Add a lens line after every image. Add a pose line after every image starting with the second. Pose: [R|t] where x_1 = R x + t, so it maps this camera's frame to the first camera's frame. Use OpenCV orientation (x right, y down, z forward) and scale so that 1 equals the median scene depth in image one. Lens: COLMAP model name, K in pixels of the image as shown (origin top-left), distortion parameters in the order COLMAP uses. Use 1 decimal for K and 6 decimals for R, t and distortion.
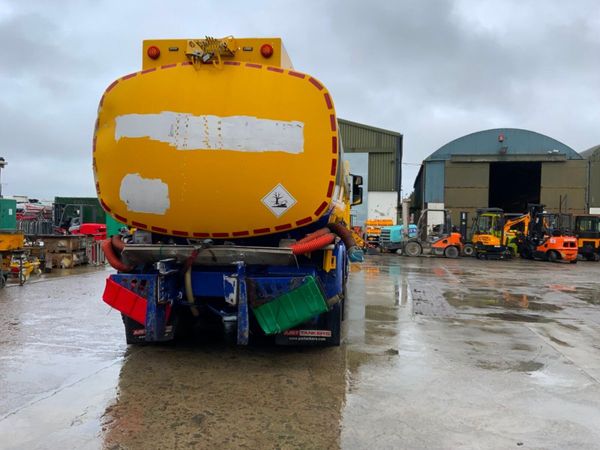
lens RADIAL K [[500.7, 0, 302.9], [0, 500.7, 221.2], [0, 0, 1]] dist [0.070113, -0.134143]
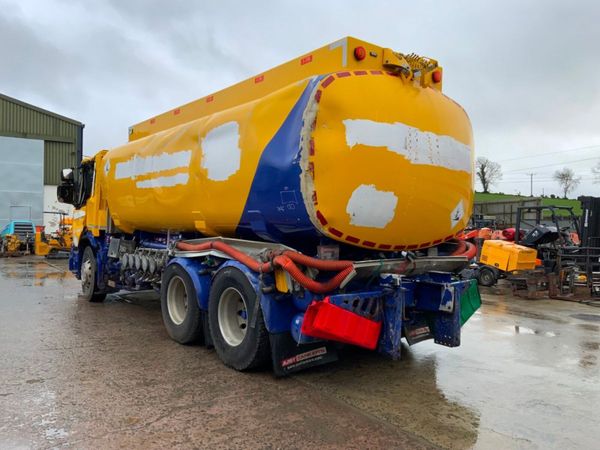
lens RADIAL K [[500.7, 0, 299.6], [0, 500.7, 221.9], [0, 0, 1]] dist [0.070113, -0.134143]
pose [[0.715793, -0.009071, 0.698253, -1.062220], [0.000841, 0.999926, 0.012129, -0.037227], [-0.698312, -0.008095, 0.715748, 0.427148]]
